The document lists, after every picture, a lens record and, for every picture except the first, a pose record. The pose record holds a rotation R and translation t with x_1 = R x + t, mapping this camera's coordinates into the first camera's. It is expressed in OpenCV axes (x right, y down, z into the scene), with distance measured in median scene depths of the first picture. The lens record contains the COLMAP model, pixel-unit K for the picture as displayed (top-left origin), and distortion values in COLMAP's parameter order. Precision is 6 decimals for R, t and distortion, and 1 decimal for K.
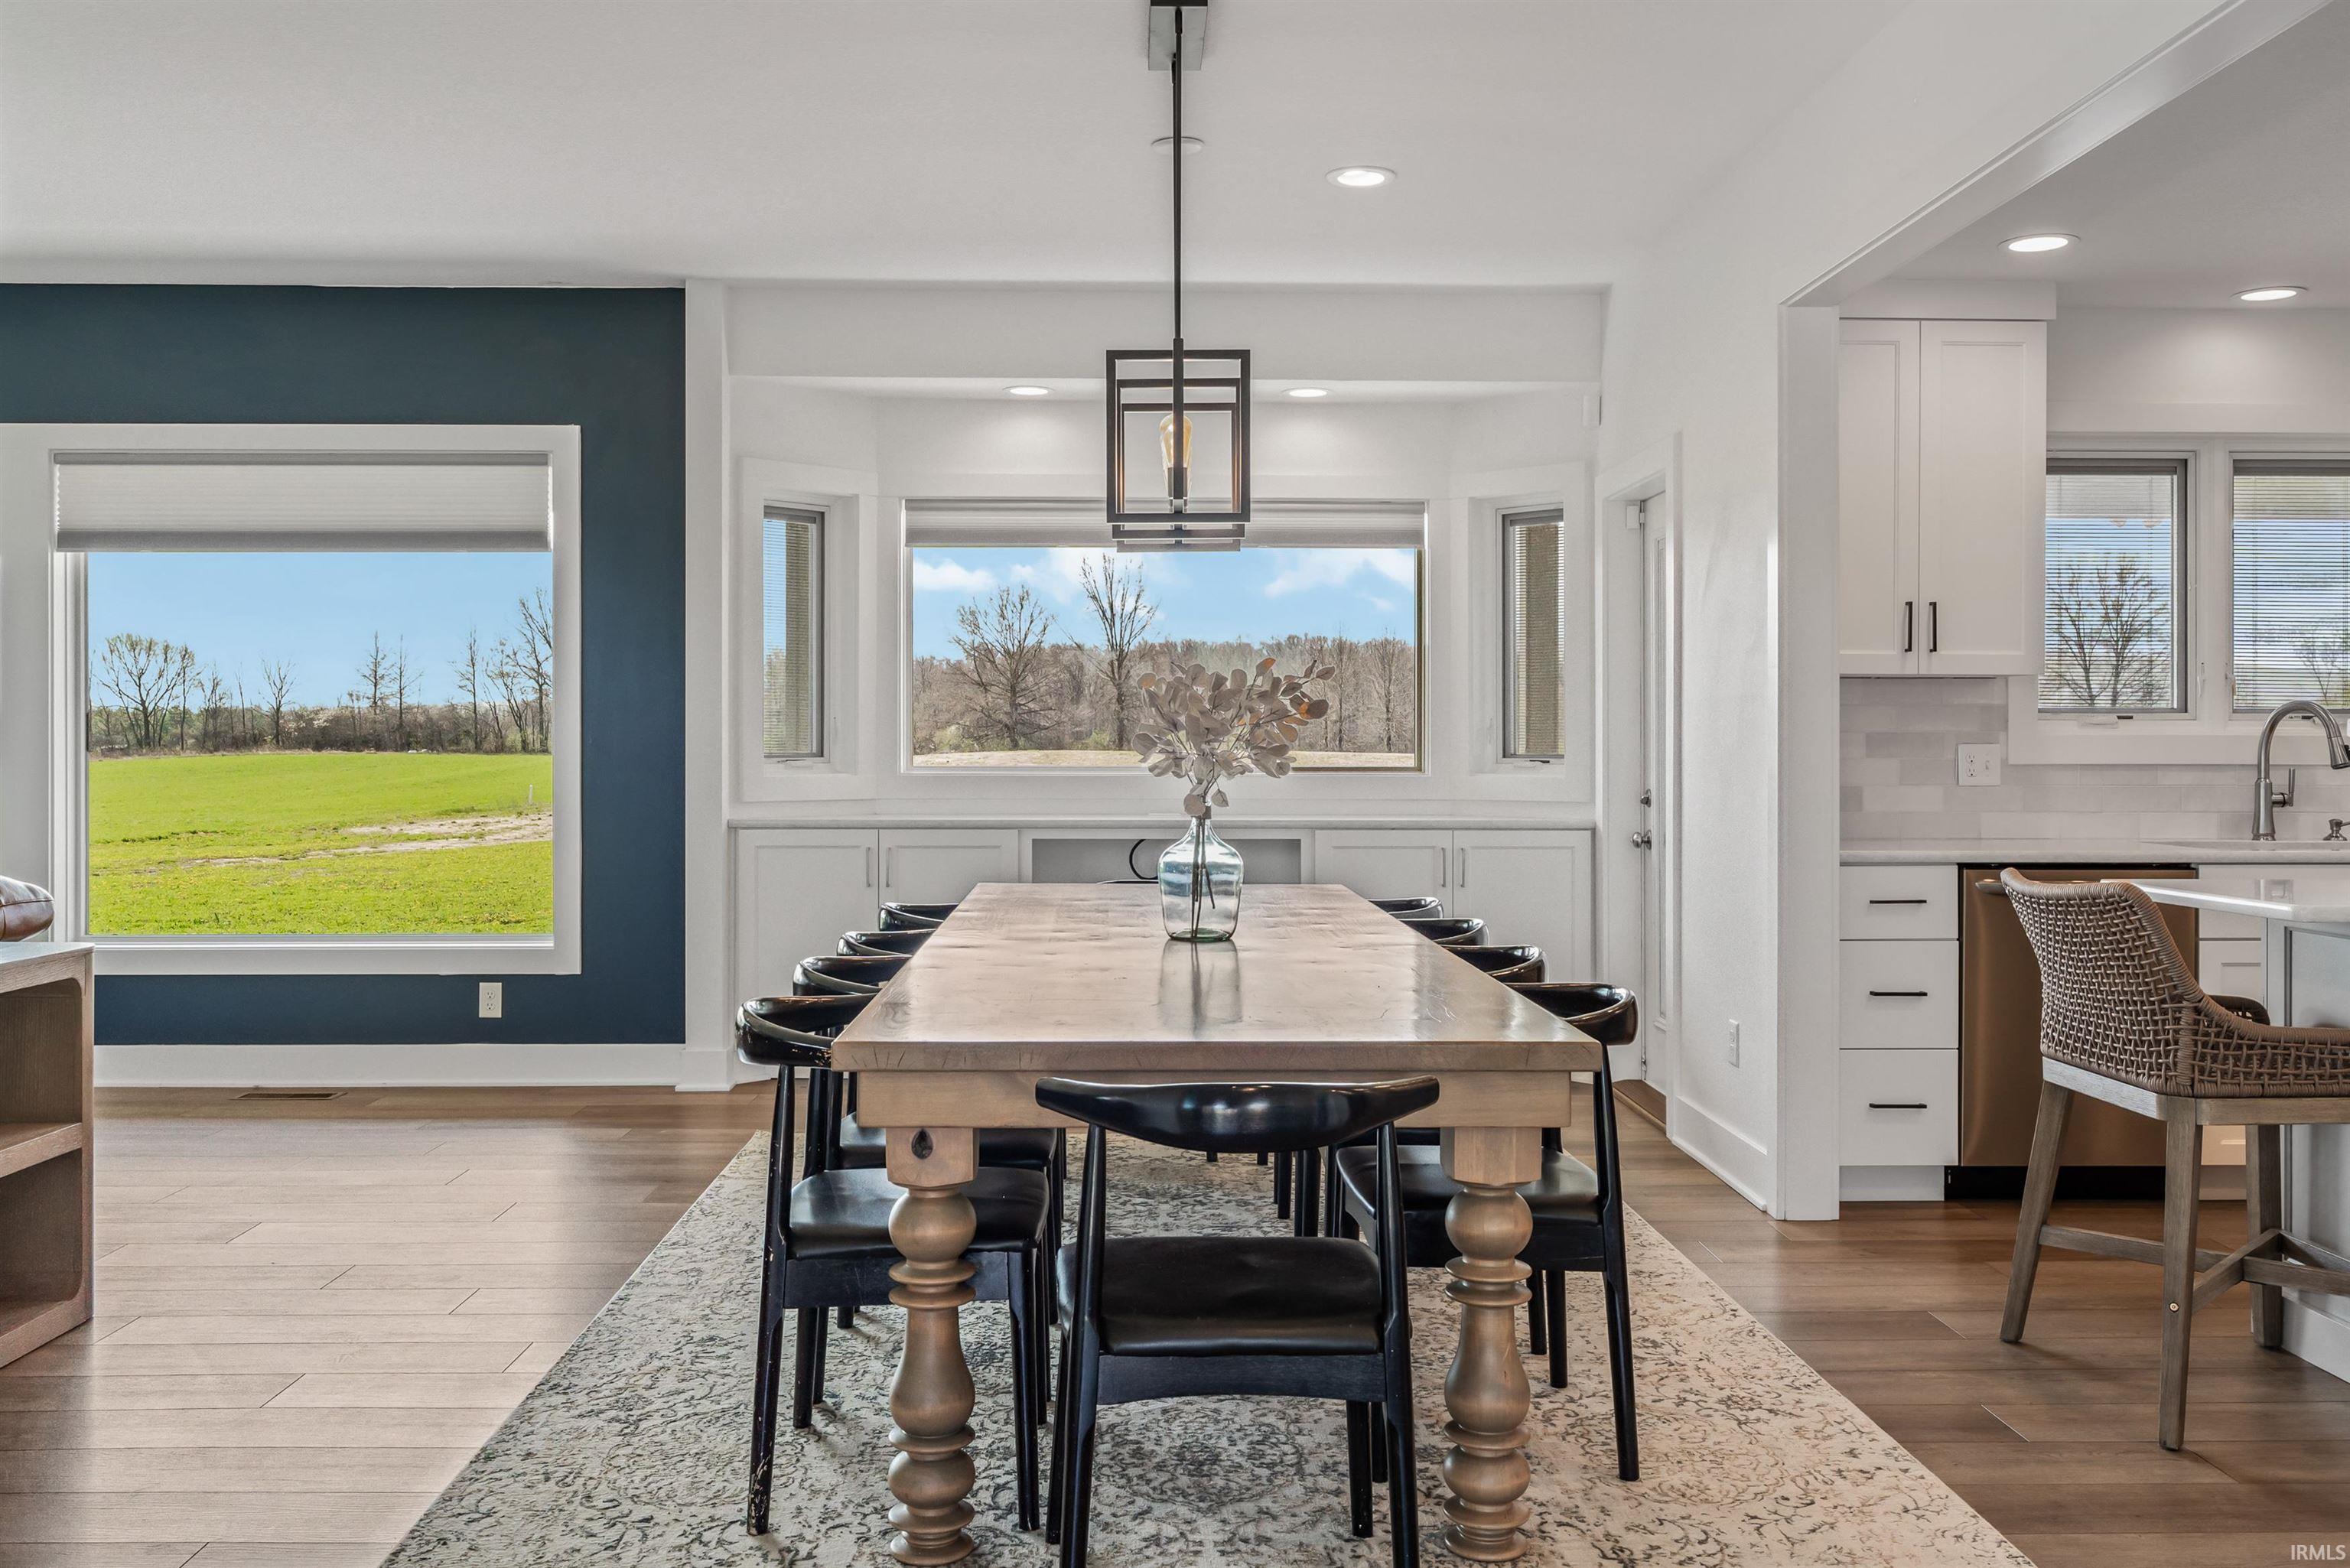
lens RADIAL K [[1953.4, 0, 1172.5], [0, 1953.4, 770.3], [0, 0, 1]] dist [0.003011, -0.000851]
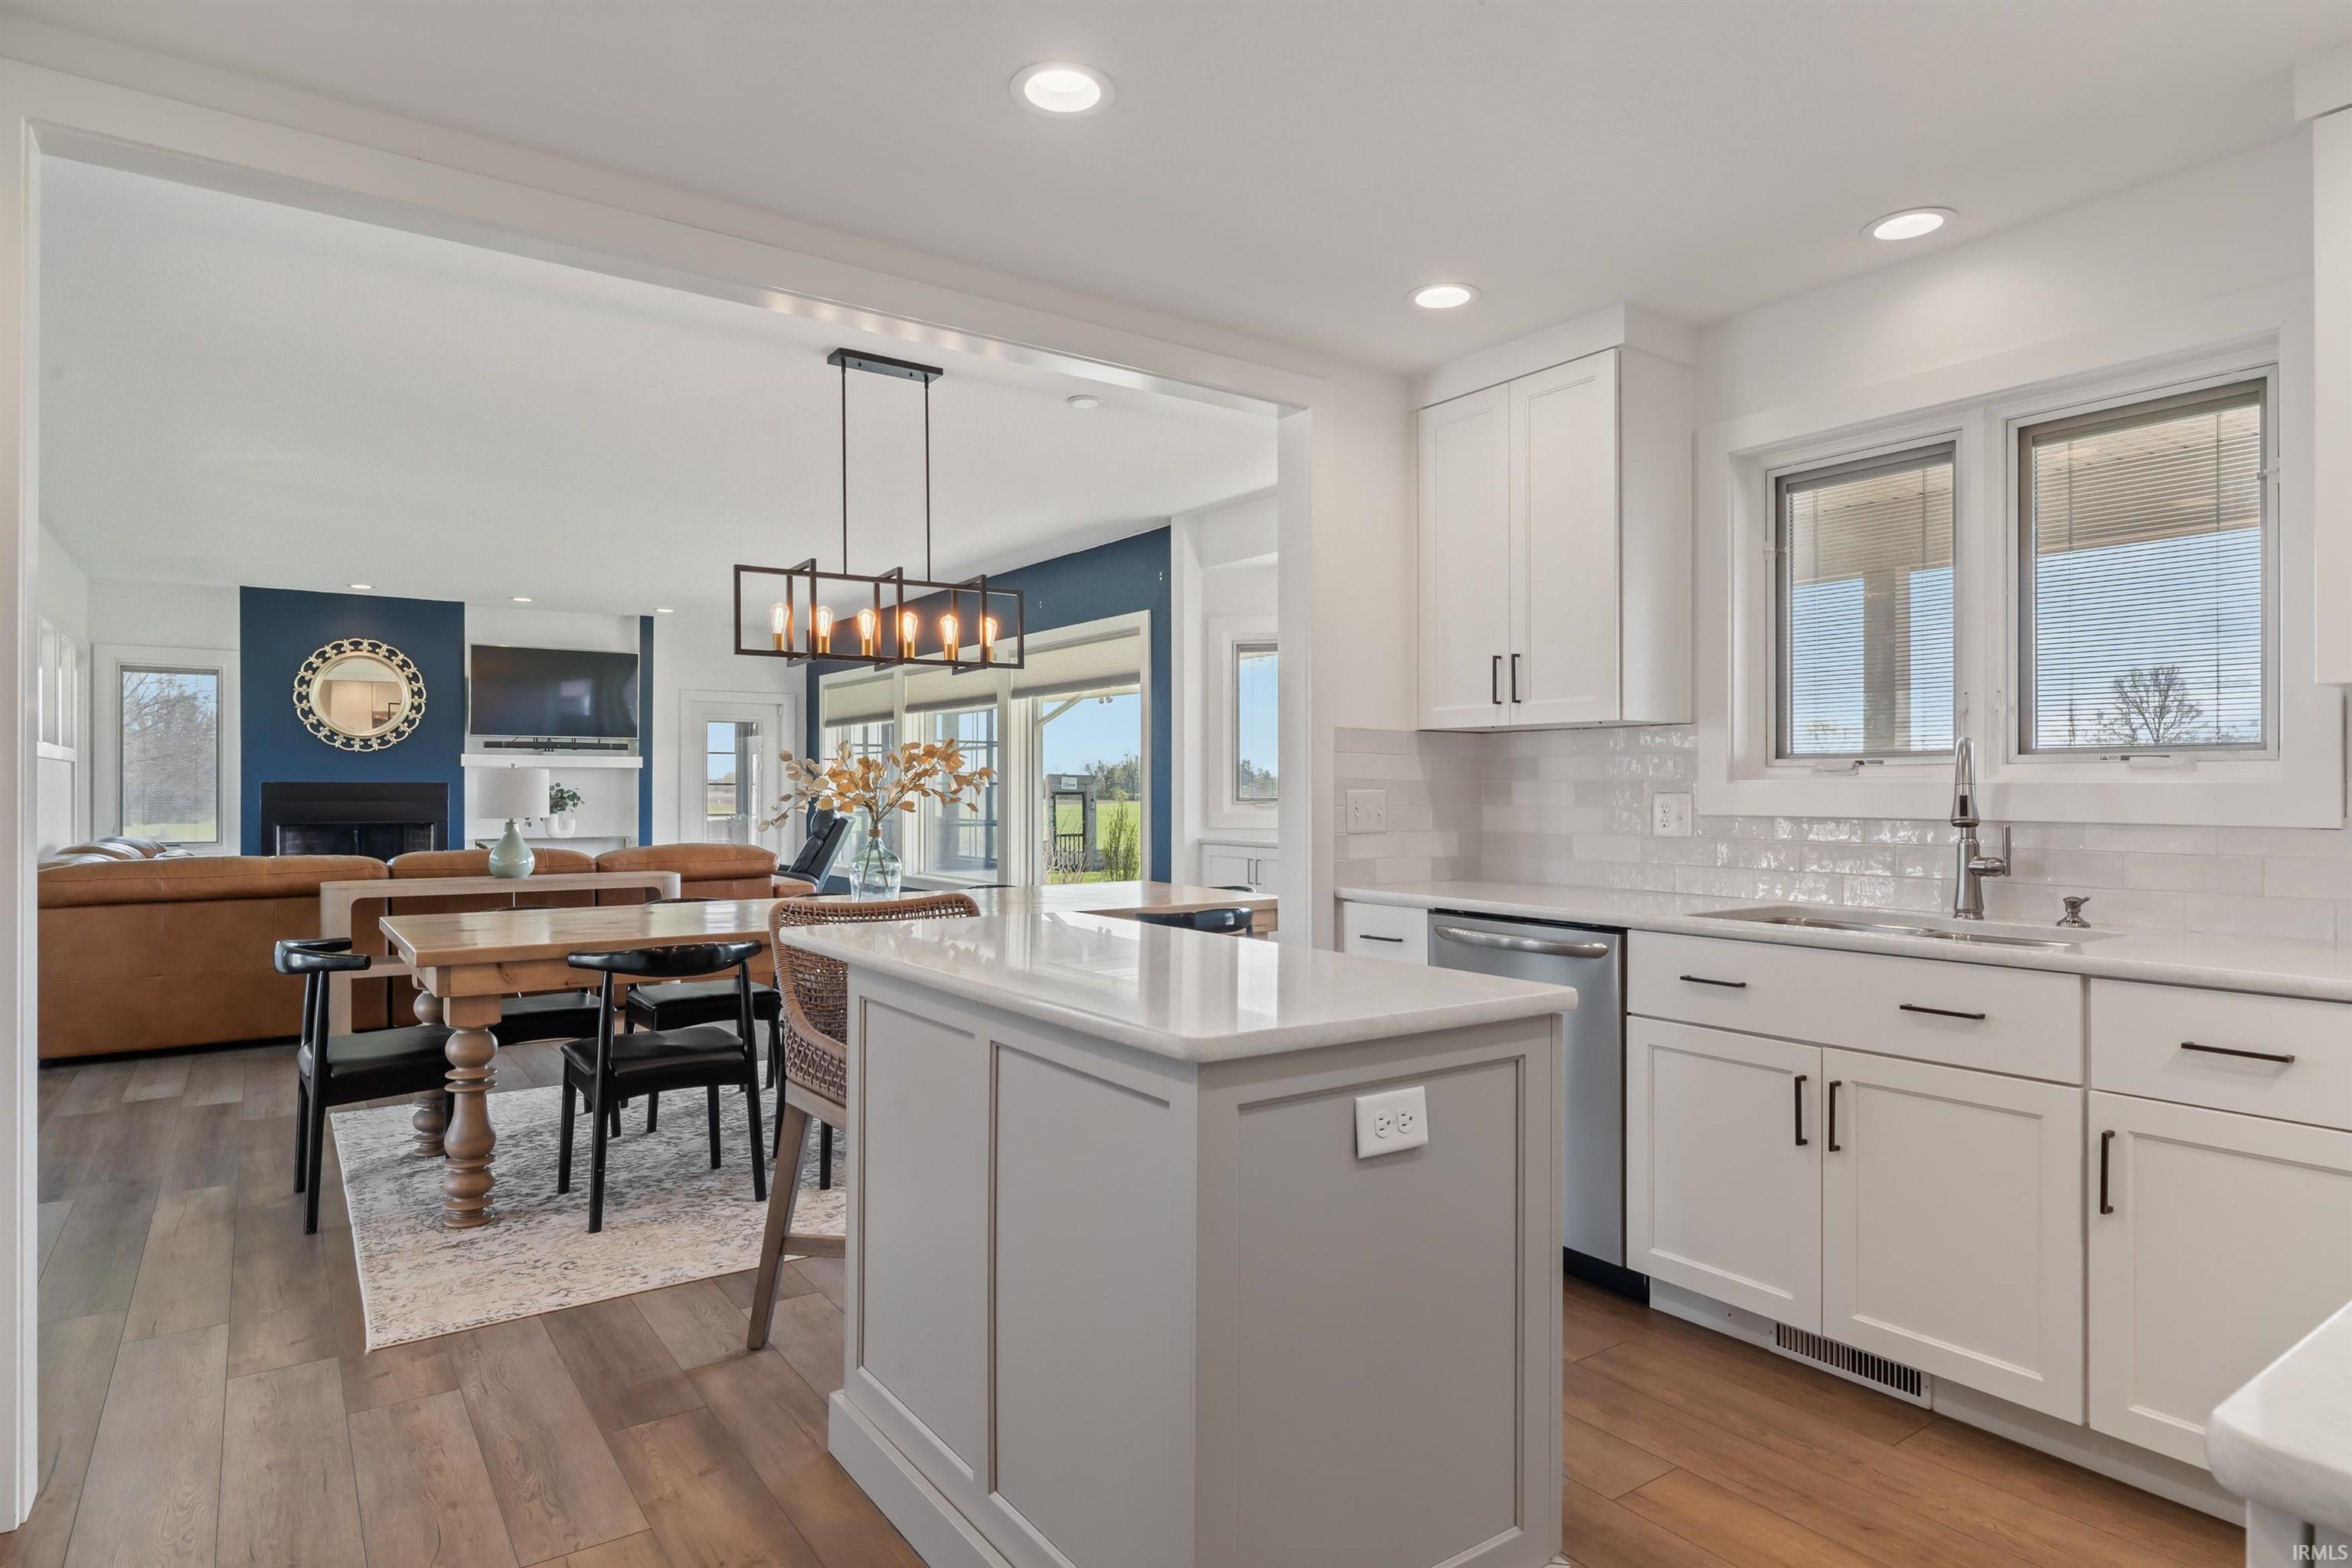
lens RADIAL K [[1294.2, 0, 1174.1], [0, 1294.2, 790.6], [0, 0, 1]] dist [-0.008746, -0.000569]
pose [[0.555774, 0.000666, -0.831333, 0.798906], [-0.014365, 0.999858, -0.008803, -0.005801], [0.831209, 0.016835, 0.555705, 0.447048]]
